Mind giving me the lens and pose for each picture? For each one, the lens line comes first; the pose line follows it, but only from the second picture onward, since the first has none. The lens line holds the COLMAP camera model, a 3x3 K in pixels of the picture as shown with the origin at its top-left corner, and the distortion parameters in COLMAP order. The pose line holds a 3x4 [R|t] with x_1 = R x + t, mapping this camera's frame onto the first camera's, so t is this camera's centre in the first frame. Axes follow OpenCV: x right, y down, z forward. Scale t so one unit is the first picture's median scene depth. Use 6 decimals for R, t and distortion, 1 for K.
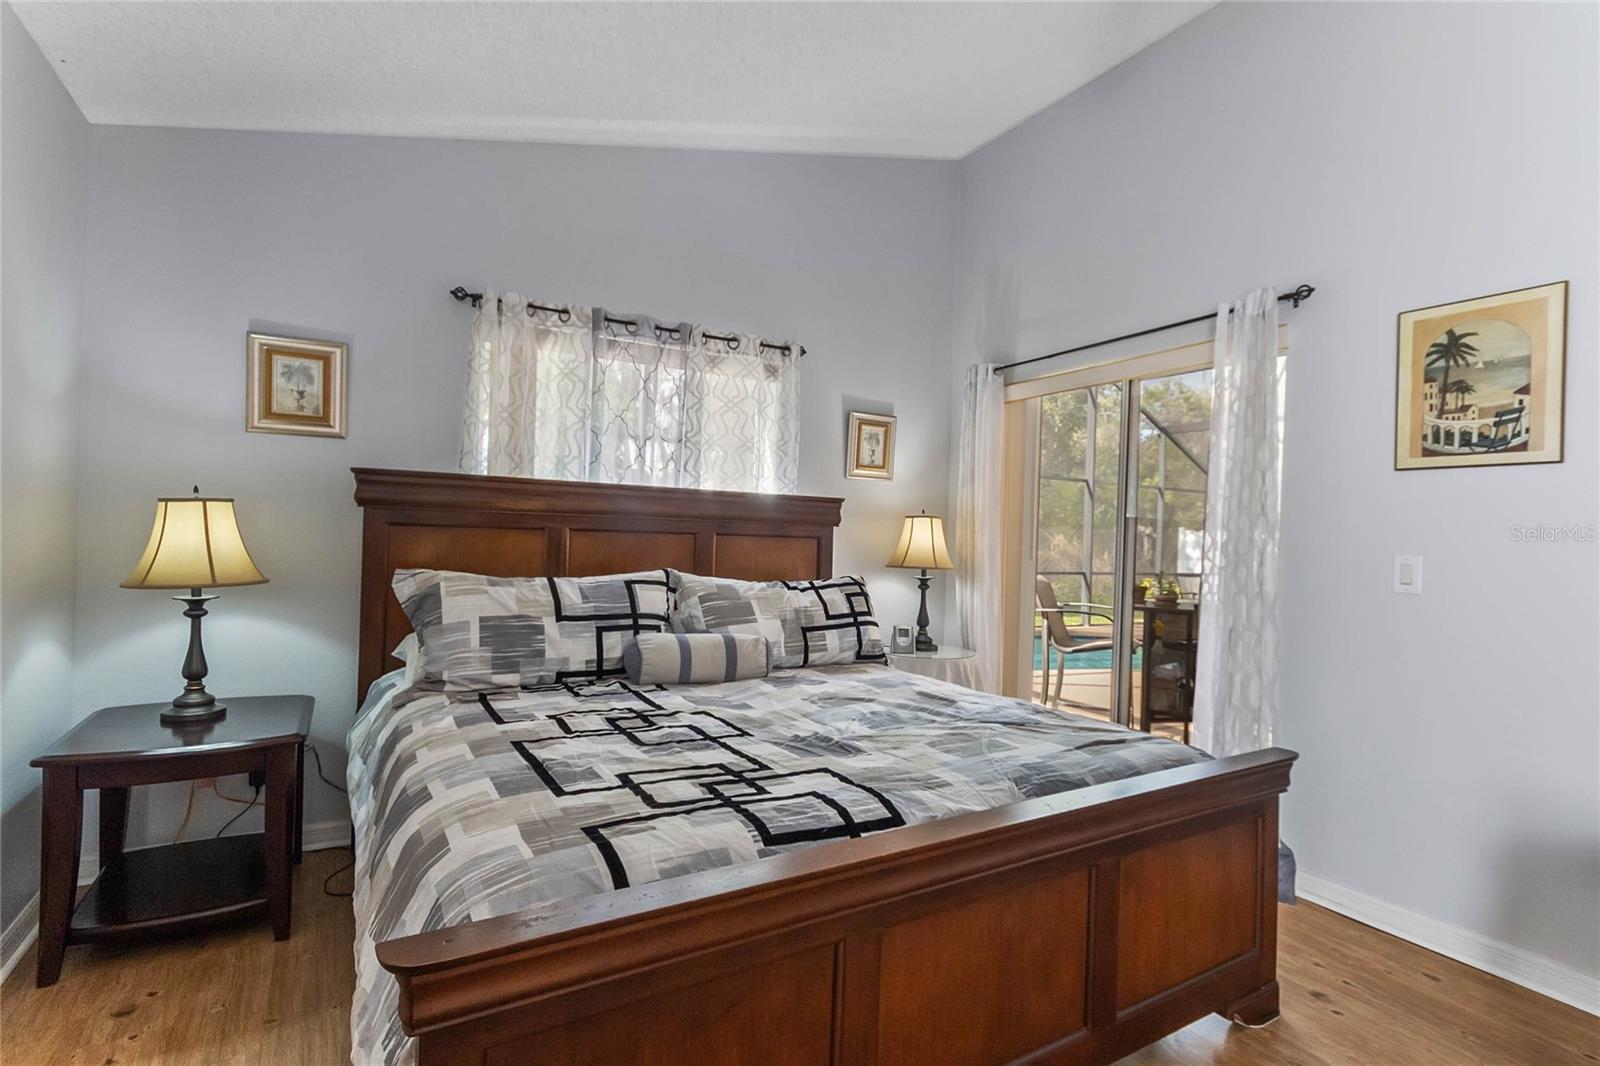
lens RADIAL K [[776.9, 0, 799.9], [0, 776.9, 529.8], [0, 0, 1]] dist [0.001226, -0.000209]
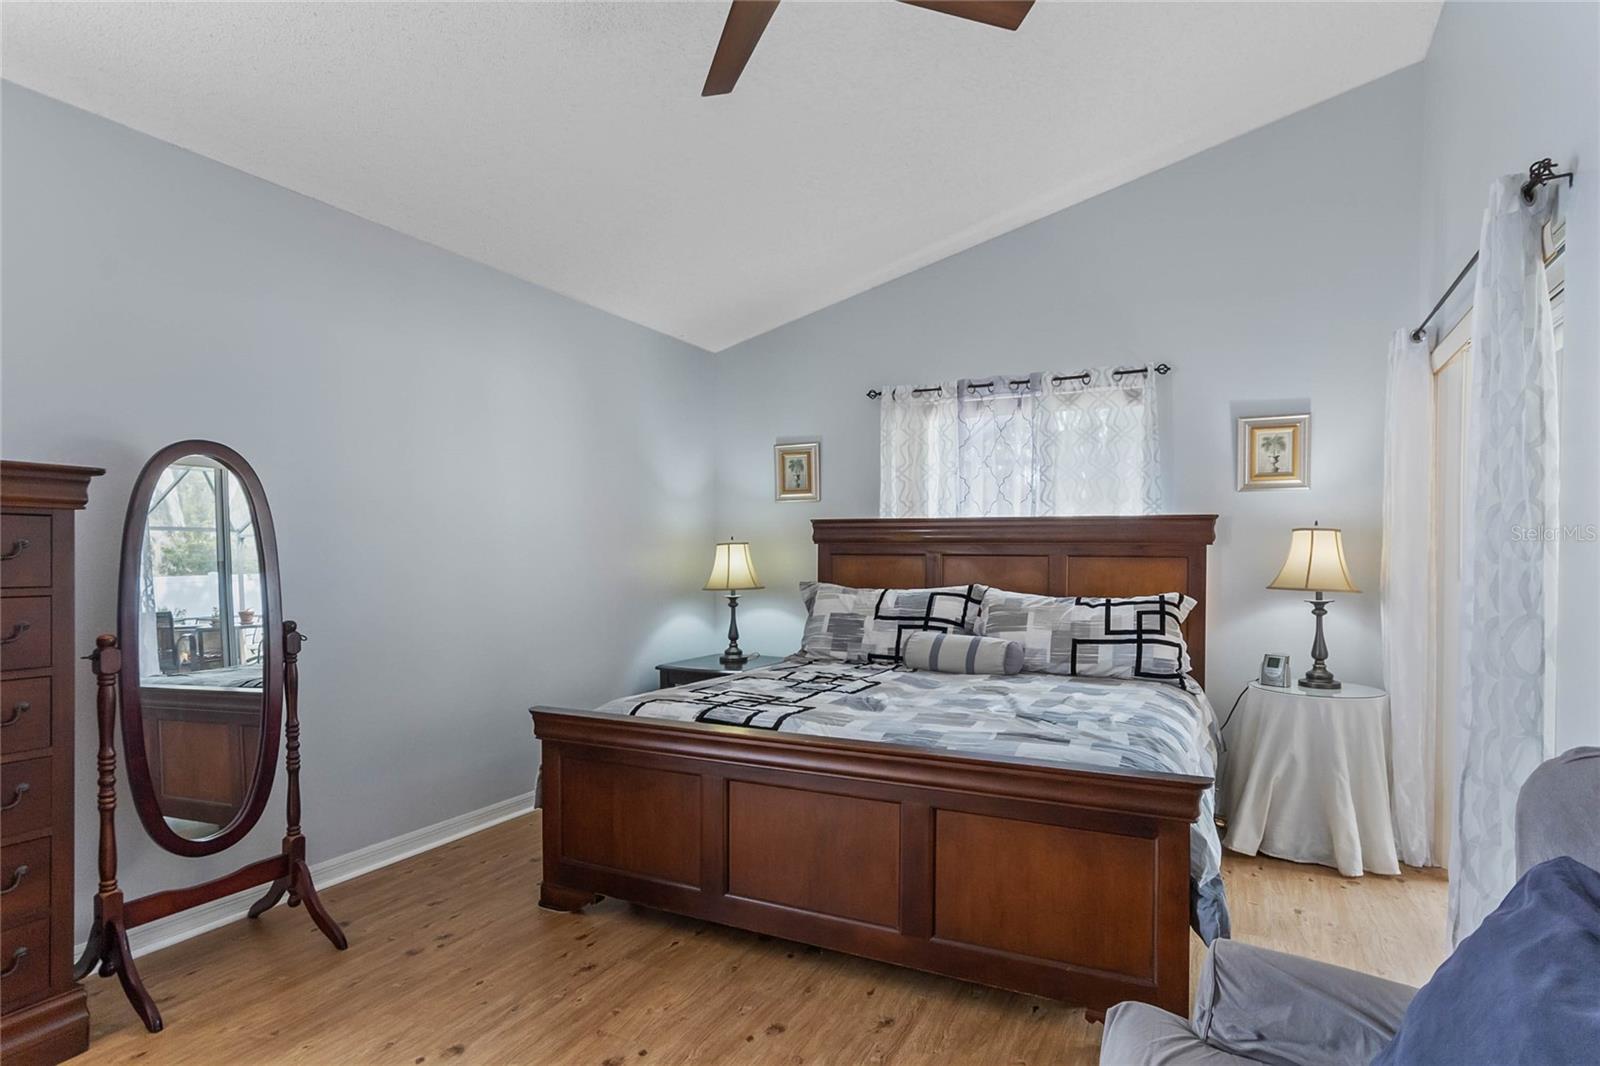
lens RADIAL K [[834.2, 0, 848.6], [0, 834.2, 559.4], [0, 0, 1]] dist [-0.001036, 0.000424]
pose [[0.558874, -0.022965, -0.828935, 0.888060], [0.018995, 0.999709, -0.014890, 0.028417], [0.829035, -0.007424, 0.559147, 0.098204]]
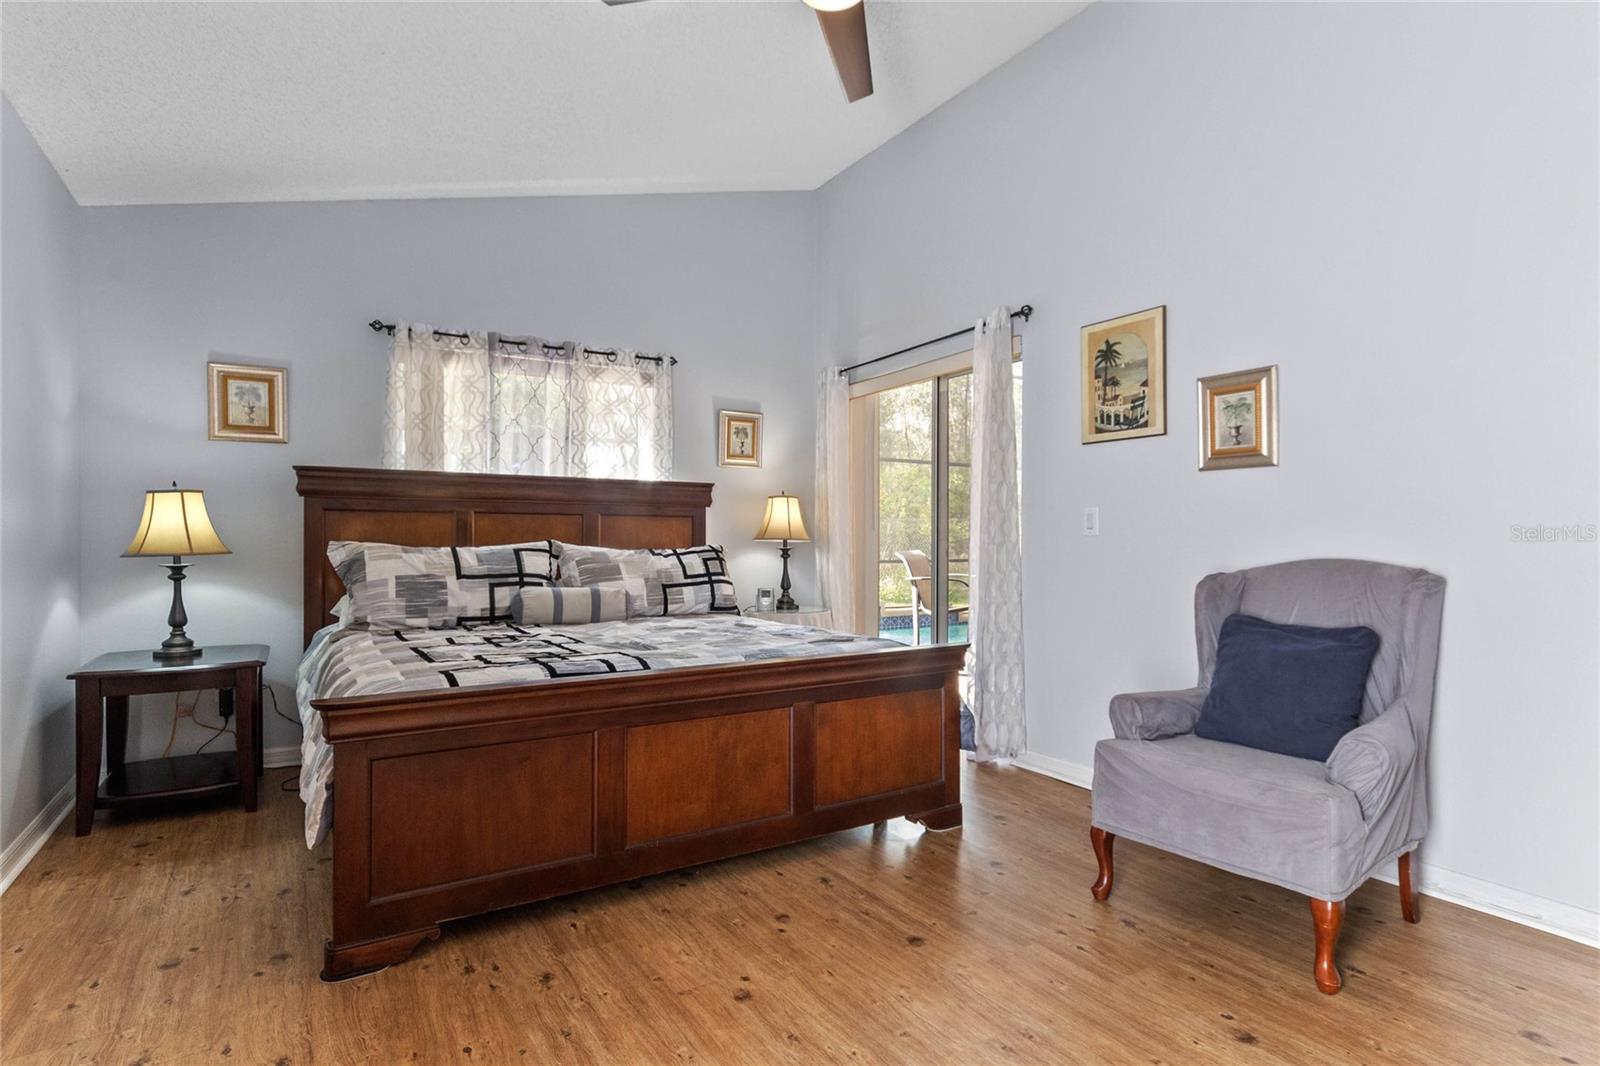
lens RADIAL K [[824.9, 0, 800.0], [0, 824.9, 533.0], [0, 0, 1]] dist [0.003925, 0.002107]
pose [[0.999313, -0.030594, 0.020916, 0.221865], [0.030595, 0.999532, 0.000295, 0.054942], [-0.020915, 0.000345, 0.999781, -0.372509]]
